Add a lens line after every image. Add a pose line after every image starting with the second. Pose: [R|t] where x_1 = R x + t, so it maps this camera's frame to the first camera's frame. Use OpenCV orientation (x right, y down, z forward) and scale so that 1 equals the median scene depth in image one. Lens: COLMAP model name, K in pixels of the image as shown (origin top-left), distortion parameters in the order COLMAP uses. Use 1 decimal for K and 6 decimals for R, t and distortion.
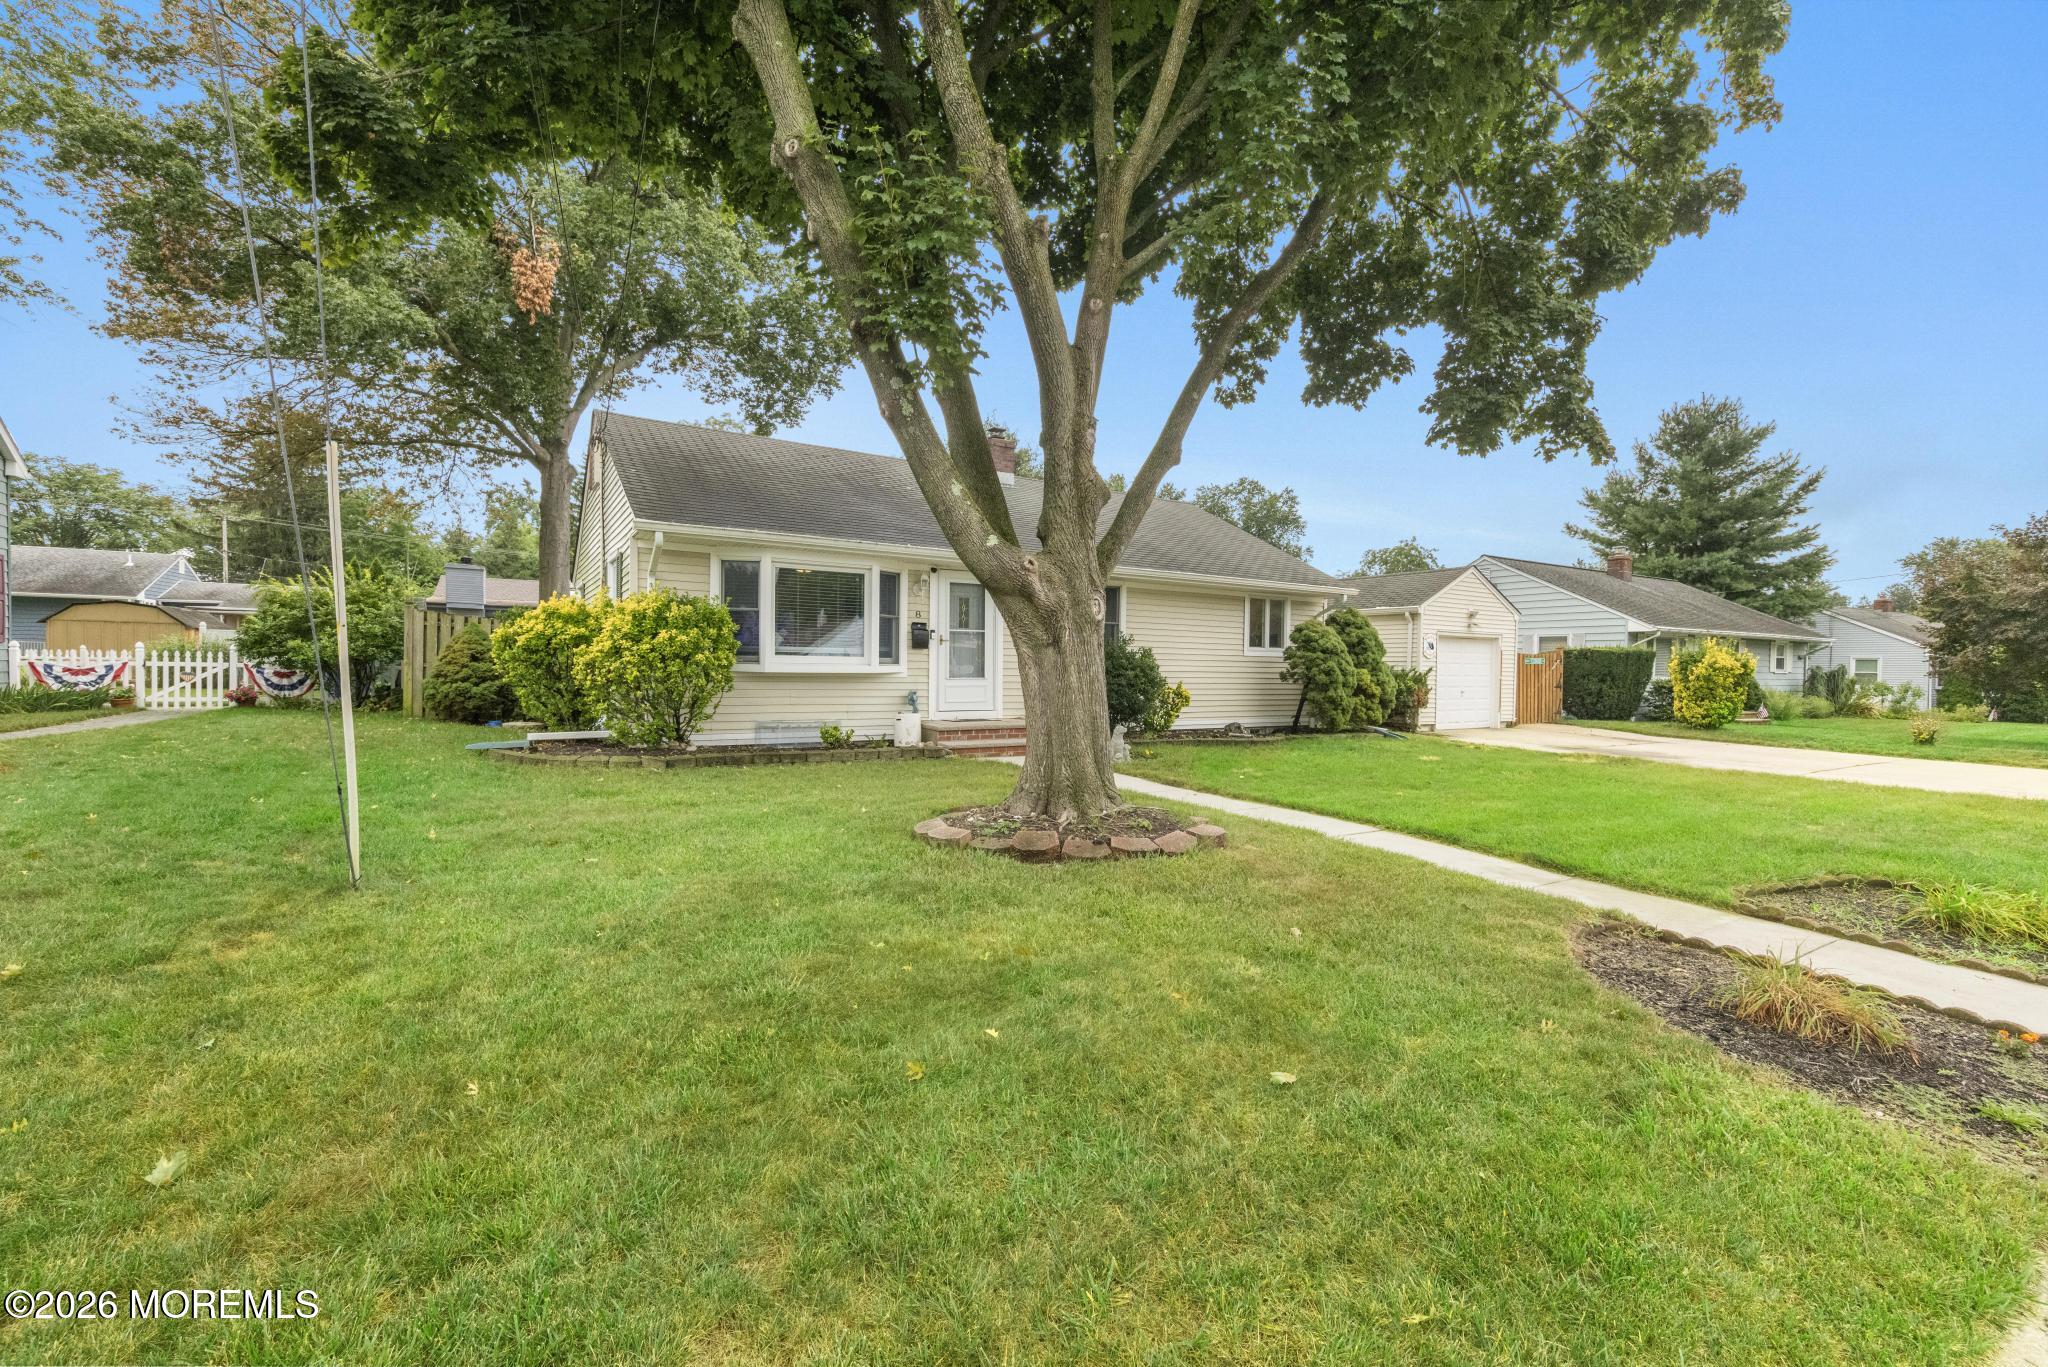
lens RADIAL K [[837.0, 0, 1024.0], [0, 837.0, 683.5], [0, 0, 1]] dist [-0.000406, 0.000027]
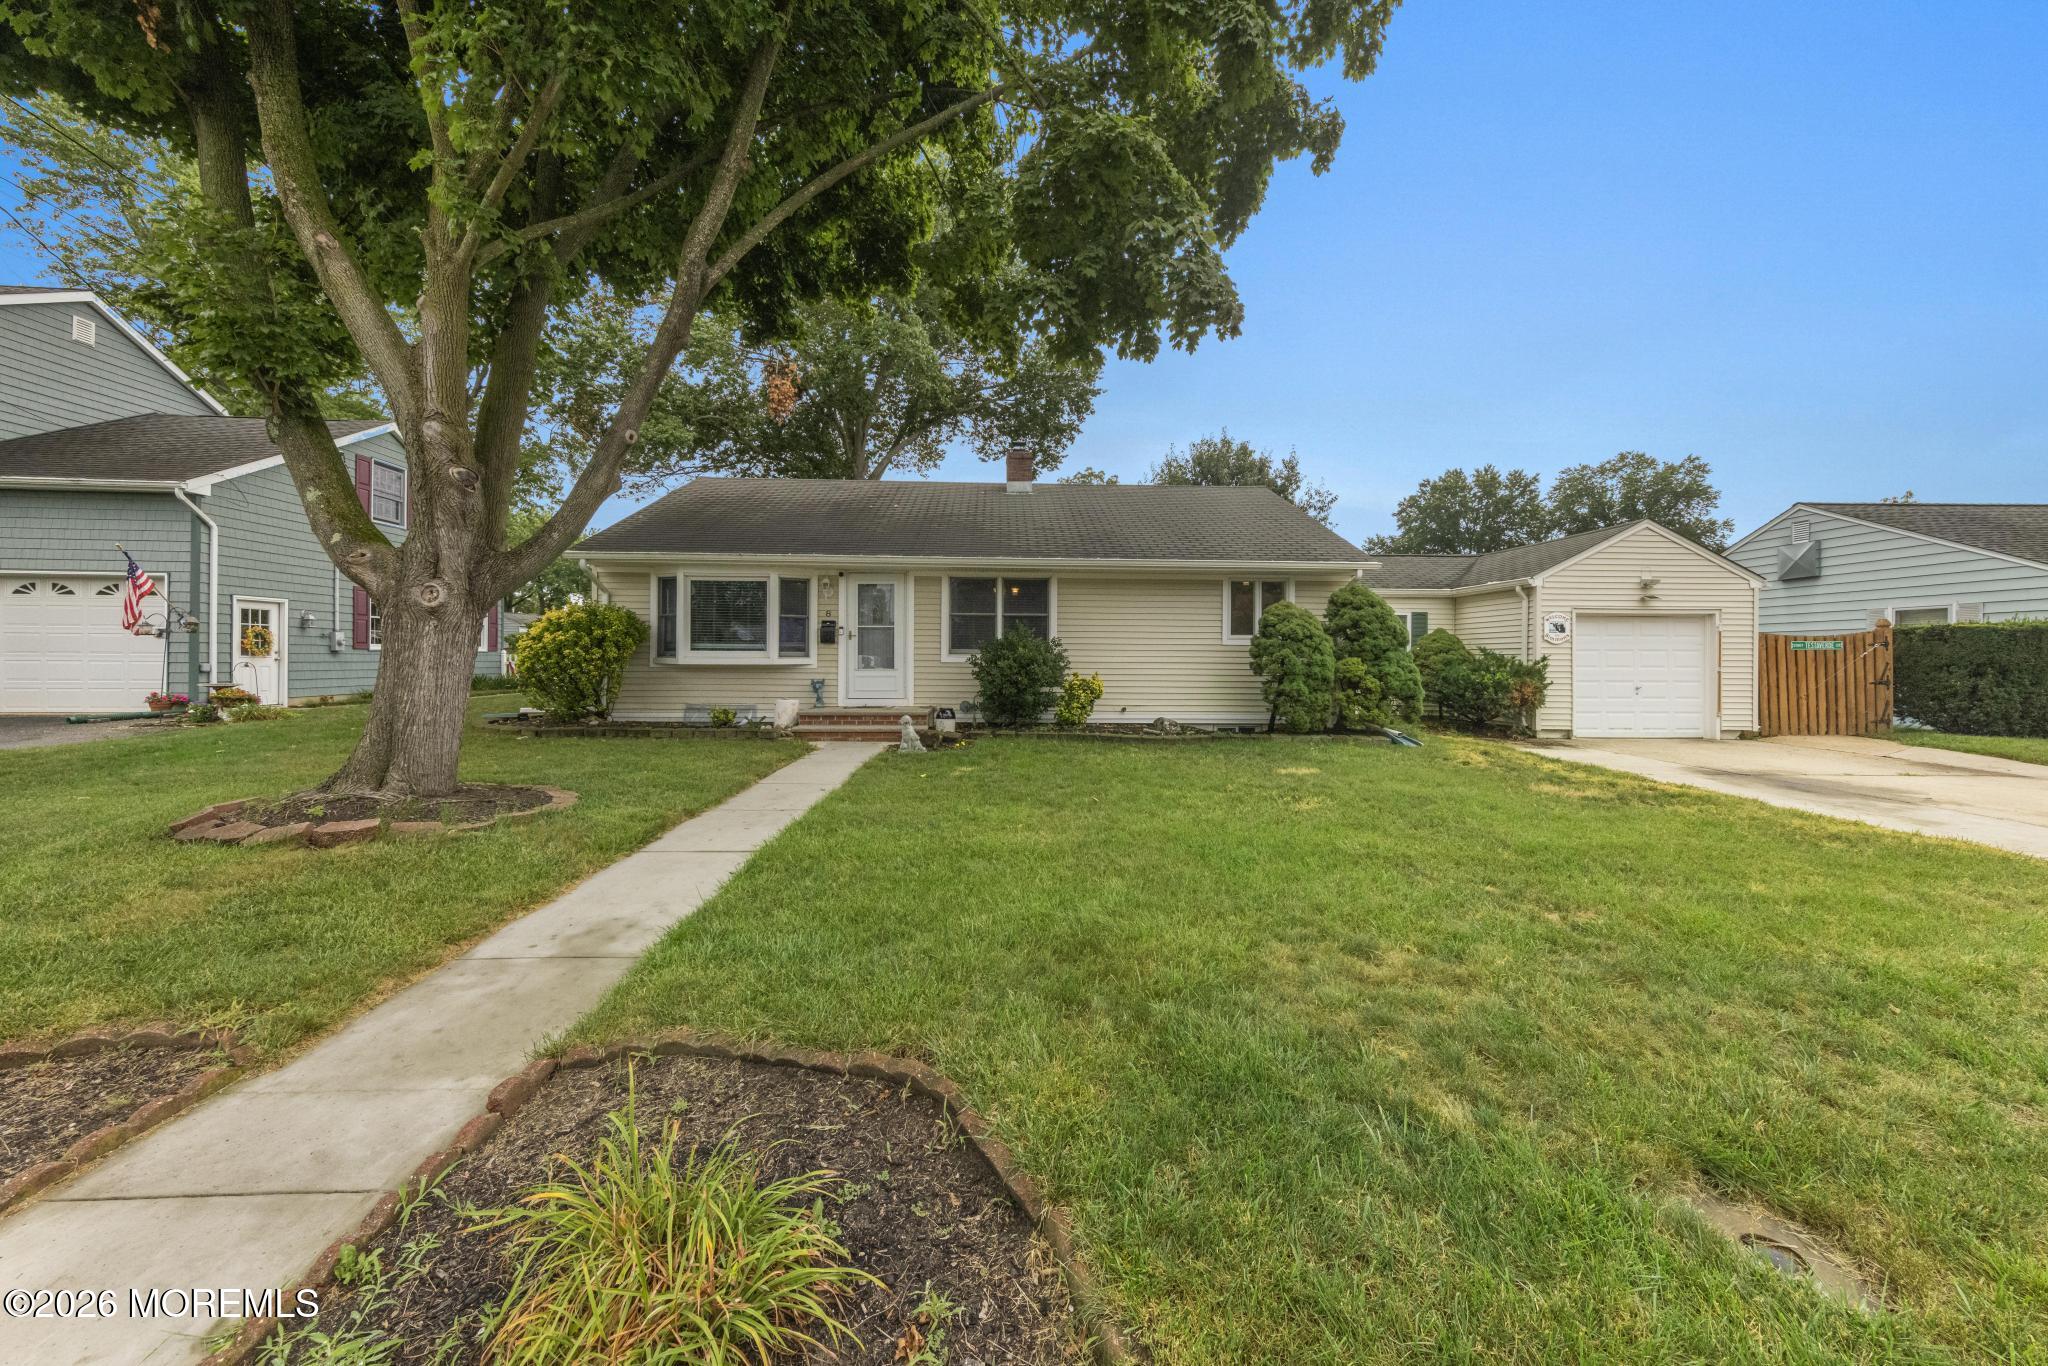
lens RADIAL K [[683.3, 0, 1032.8], [0, 683.3, 666.5], [0, 0, 1]] dist [0.001728, -0.000185]
pose [[0.868466, -0.004646, -0.495726, 0.462076], [-0.003445, 0.999875, -0.015406, 0.002505], [0.495736, 0.015087, 0.868342, 0.260204]]
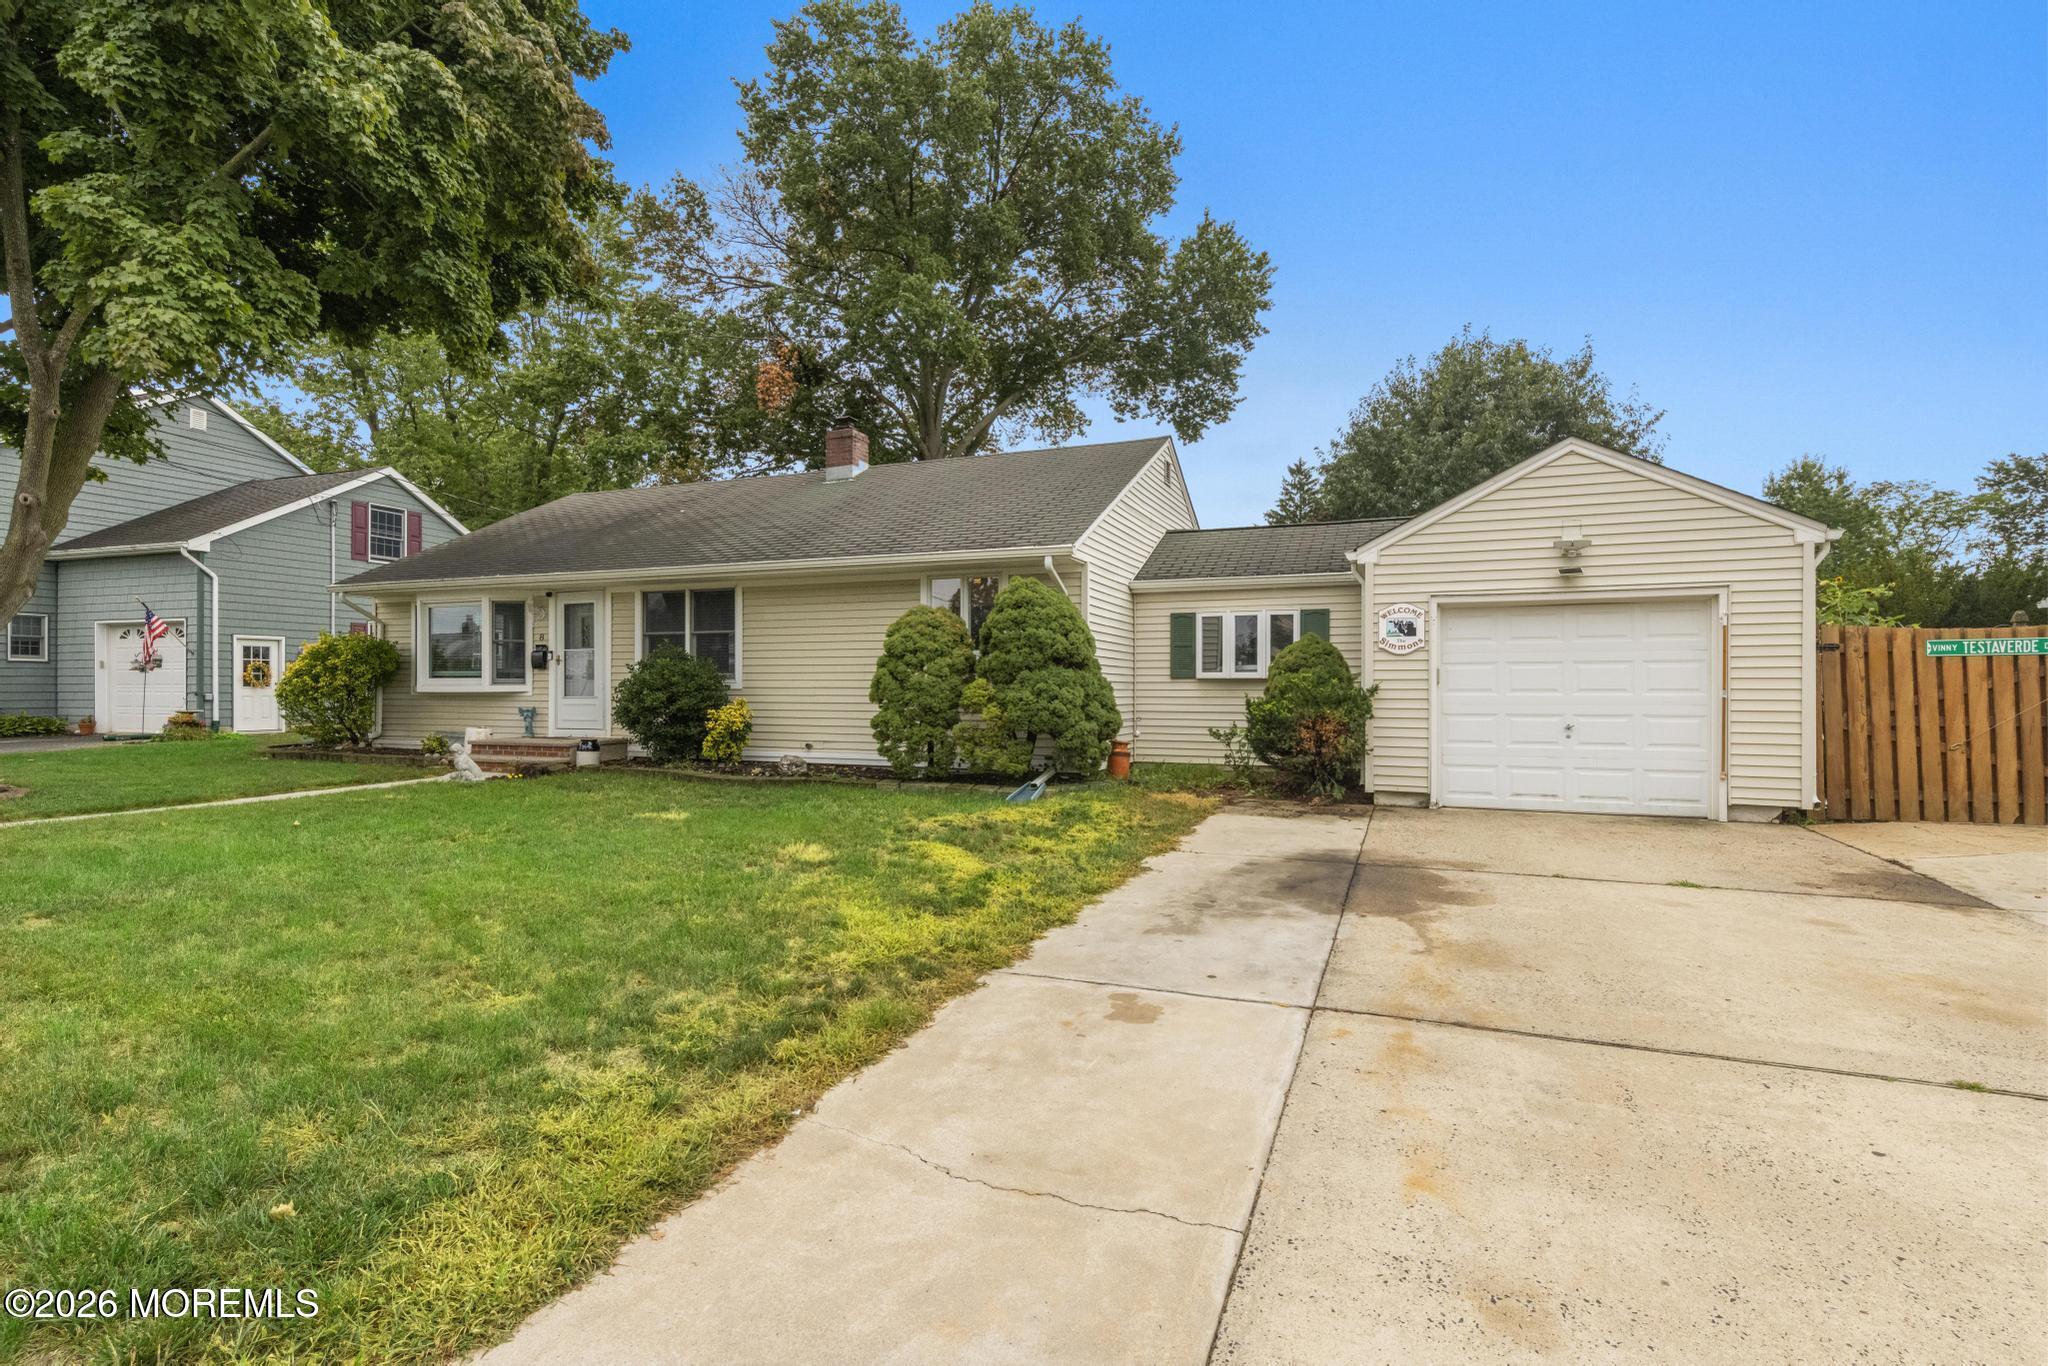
lens RADIAL K [[952.7, 0, 1024.0], [0, 952.7, 683.0], [0, 0, 1]] dist [-0.002175, -0.000208]
pose [[0.598031, -0.021019, -0.801197, 0.970019], [-0.009942, 0.999385, -0.033639, 0.008461], [0.801411, 0.028083, 0.597454, 0.610791]]
